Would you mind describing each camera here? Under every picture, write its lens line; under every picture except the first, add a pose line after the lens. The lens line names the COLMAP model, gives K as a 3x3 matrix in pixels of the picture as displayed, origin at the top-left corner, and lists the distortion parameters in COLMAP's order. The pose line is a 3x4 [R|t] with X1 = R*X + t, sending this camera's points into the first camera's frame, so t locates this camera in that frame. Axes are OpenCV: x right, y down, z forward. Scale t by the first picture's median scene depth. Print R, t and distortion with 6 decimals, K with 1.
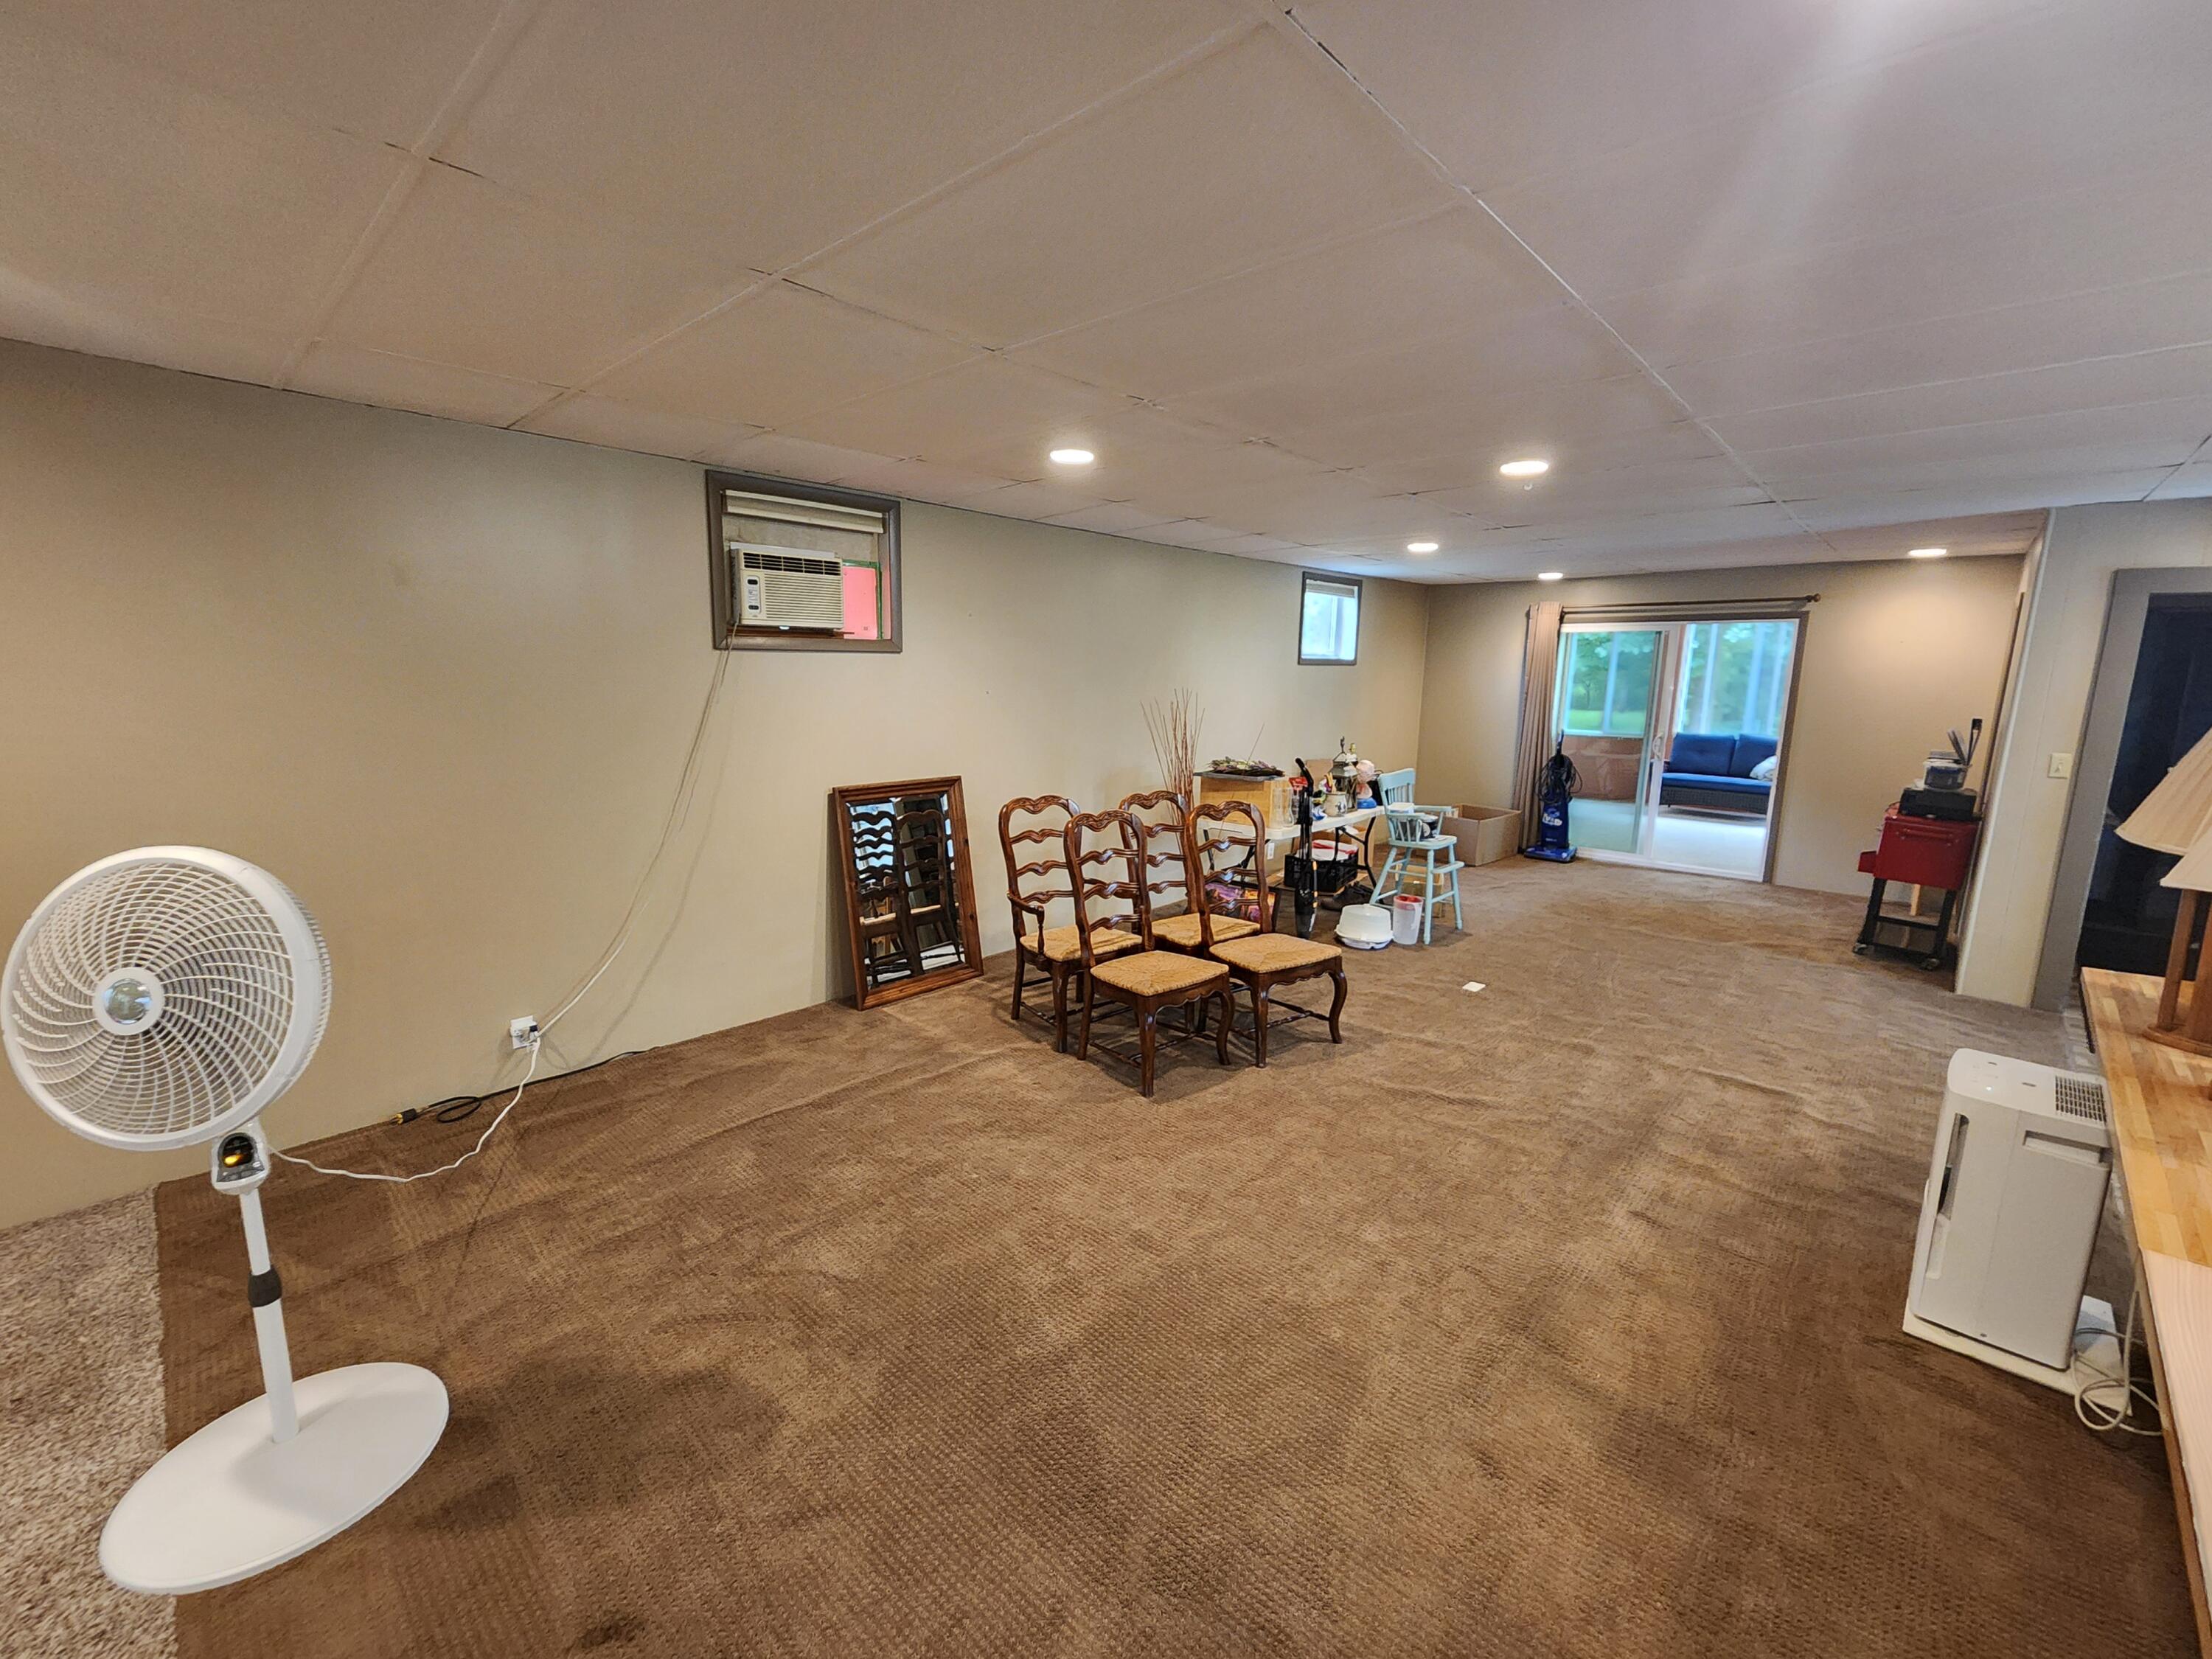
lens RADIAL K [[906.1, 0, 1100.3], [0, 906.1, 829.9], [0, 0, 1]] dist [0.001839, -0.000714]
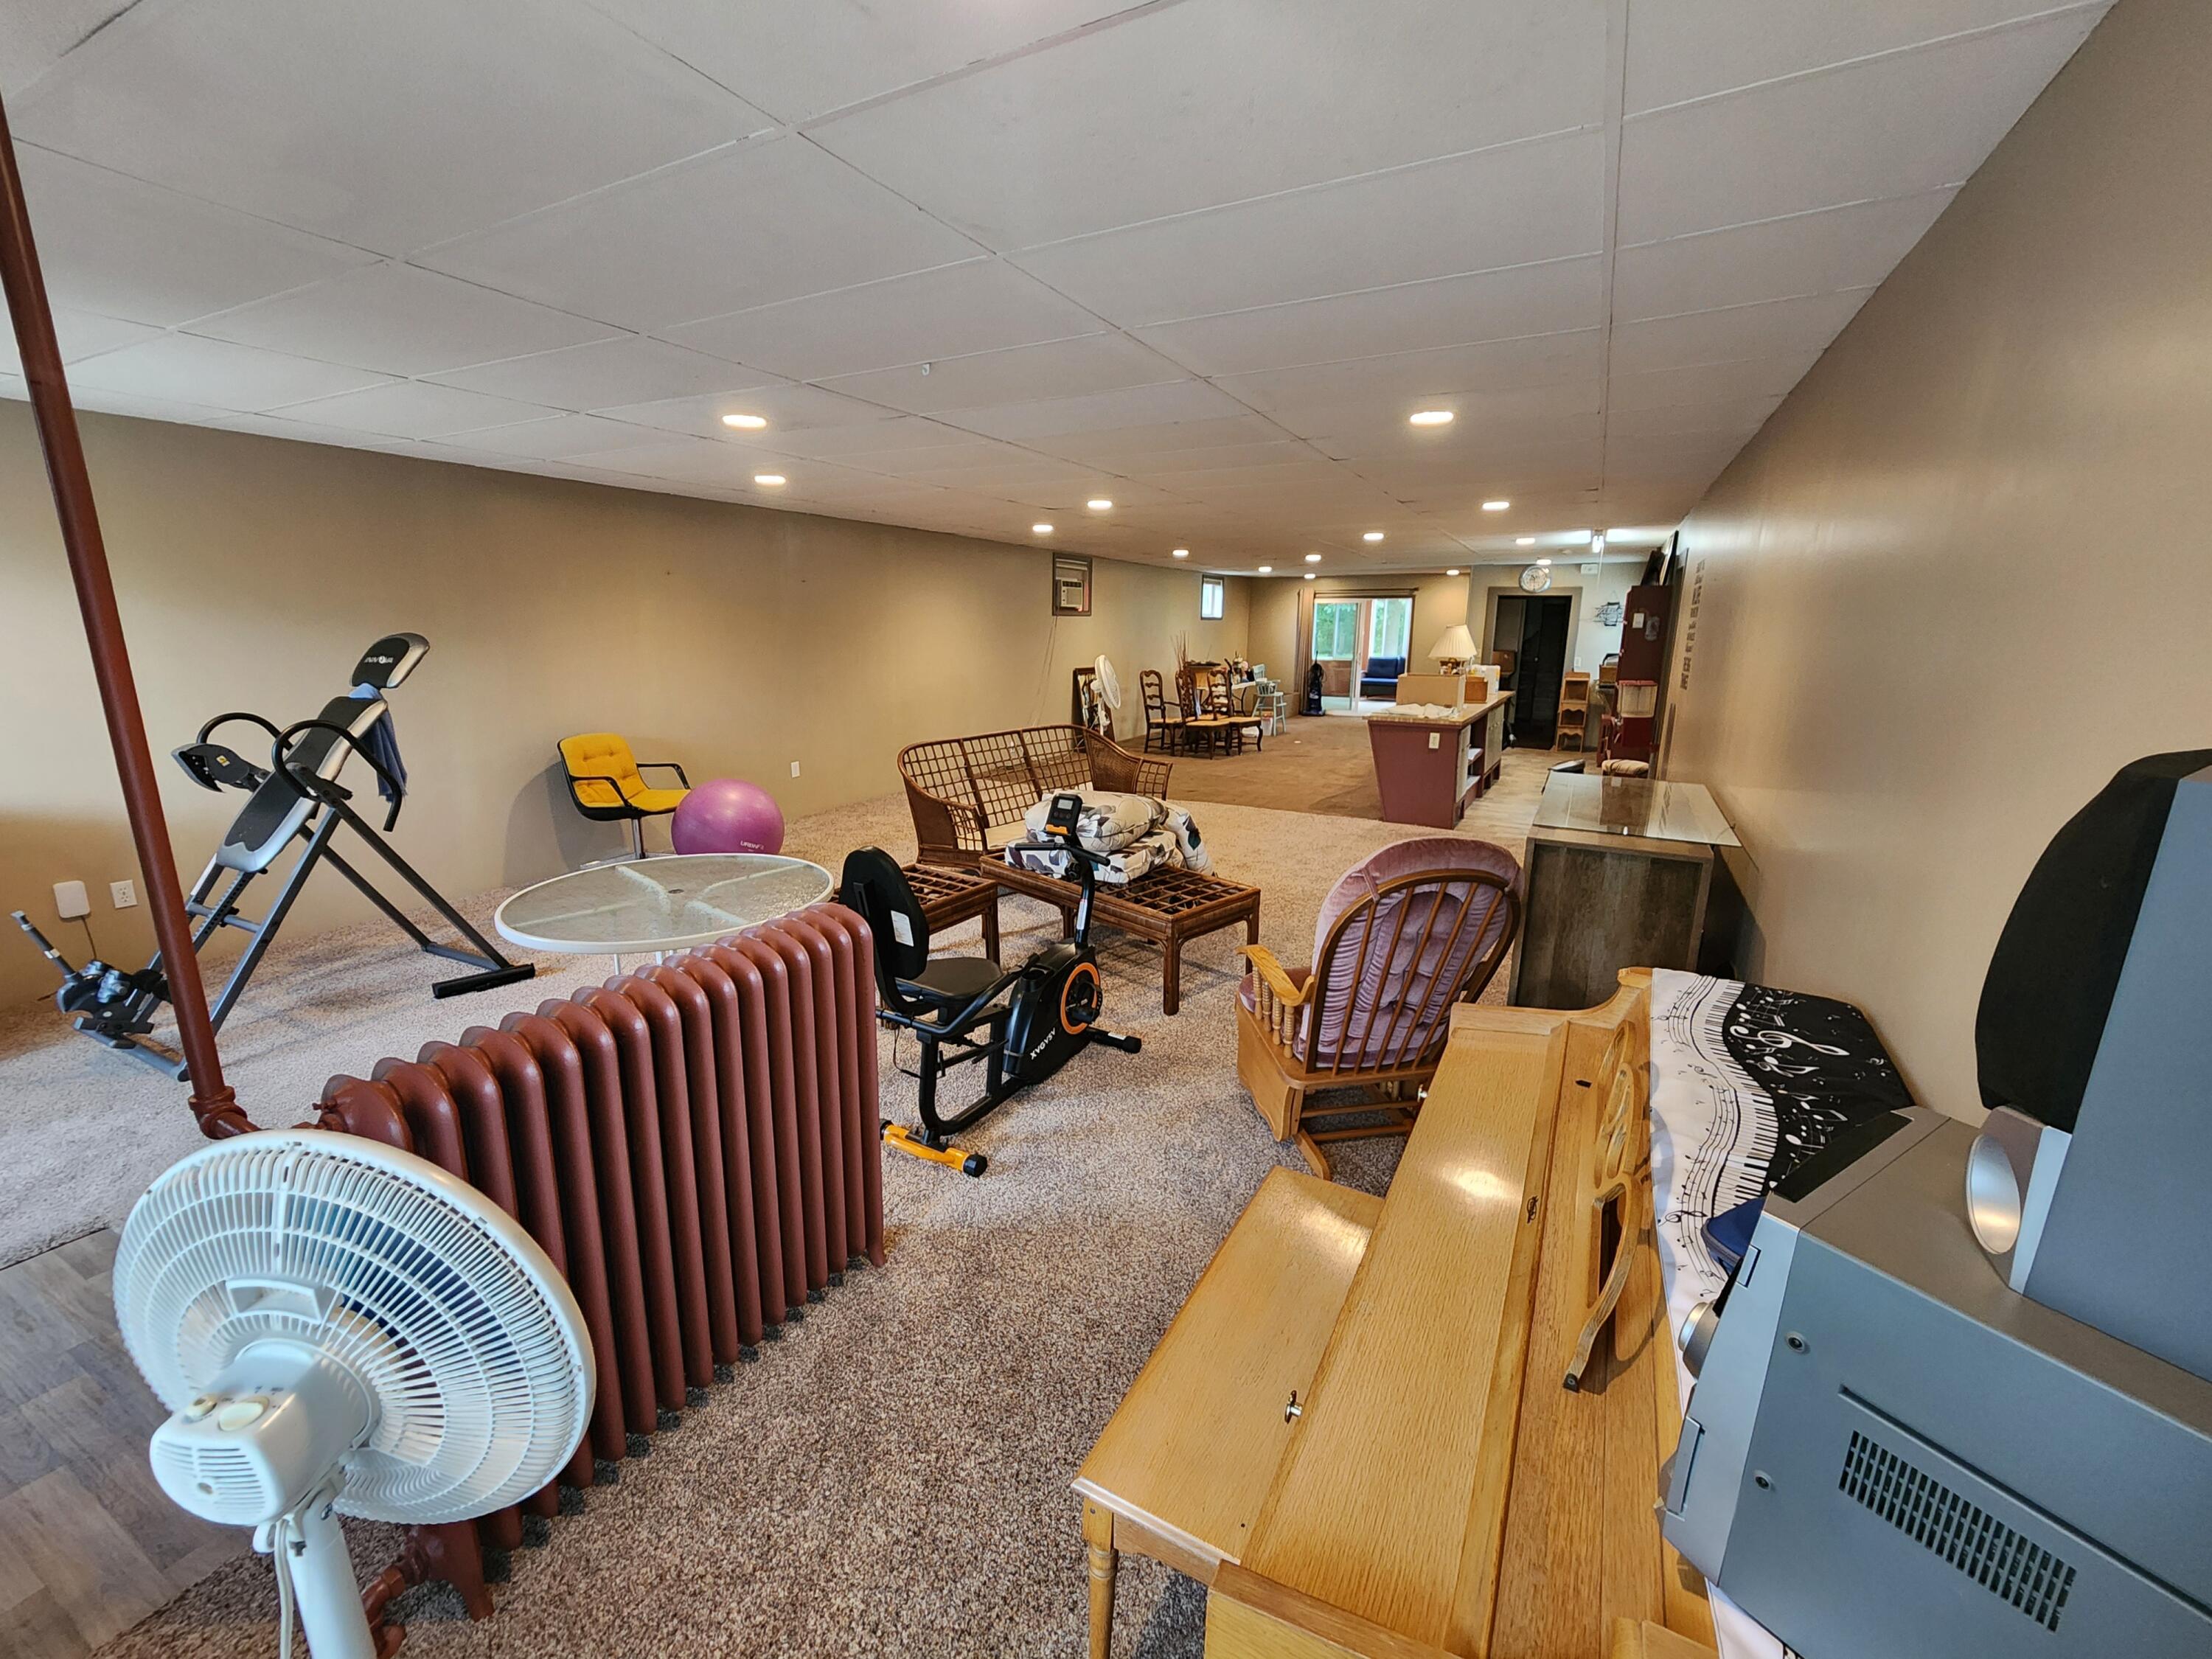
lens RADIAL K [[906.1, 0, 1100.8], [0, 906.1, 836.8], [0, 0, 1]] dist [0.001839, -0.000714]
pose [[0.964981, -0.064967, 0.254146, -0.565799], [0.050455, 0.996724, 0.063217, 0.170285], [-0.257420, -0.048181, 0.965098, -0.969206]]
